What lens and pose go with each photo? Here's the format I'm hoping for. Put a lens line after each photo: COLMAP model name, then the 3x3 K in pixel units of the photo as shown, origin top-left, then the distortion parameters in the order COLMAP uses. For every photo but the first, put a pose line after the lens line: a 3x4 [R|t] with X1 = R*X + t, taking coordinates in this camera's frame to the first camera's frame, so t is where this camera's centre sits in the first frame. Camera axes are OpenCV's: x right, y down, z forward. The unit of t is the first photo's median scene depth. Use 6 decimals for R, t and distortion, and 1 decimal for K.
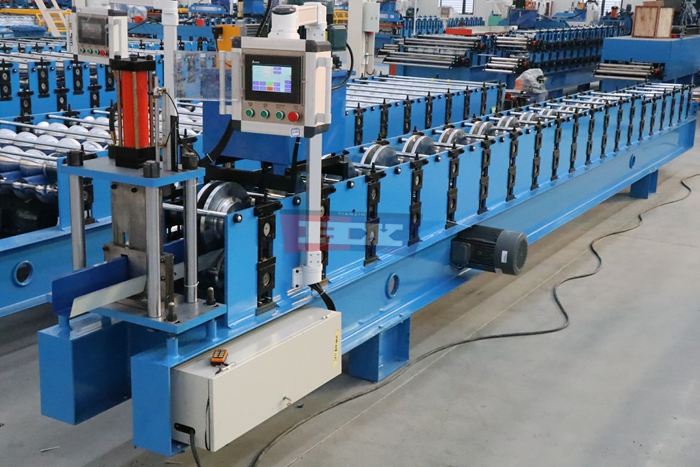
lens RADIAL K [[935.0, 0, 350.0], [0, 935.0, 233.5], [0, 0, 1]] dist [0.010040, 0.033475]
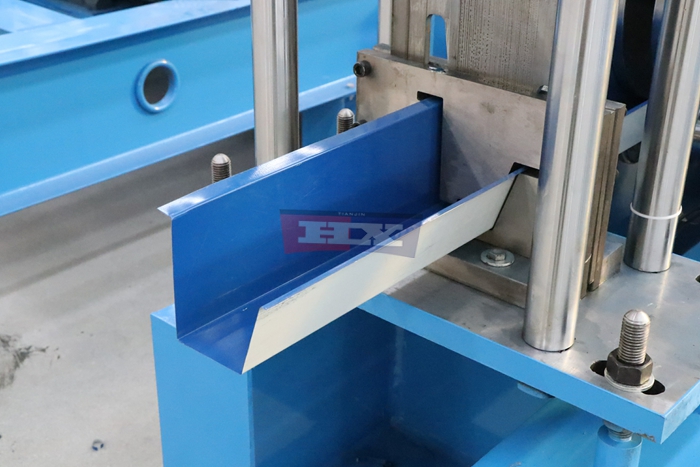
lens RADIAL K [[998.4, 0, 350.0], [0, 998.4, 233.5], [0, 0, 1]] dist [0.007172, 0.005337]
pose [[0.981428, 0.068932, -0.179015, -0.204765], [-0.027640, 0.974282, 0.223629, -0.003372], [0.189827, -0.214528, 0.958094, 0.685611]]
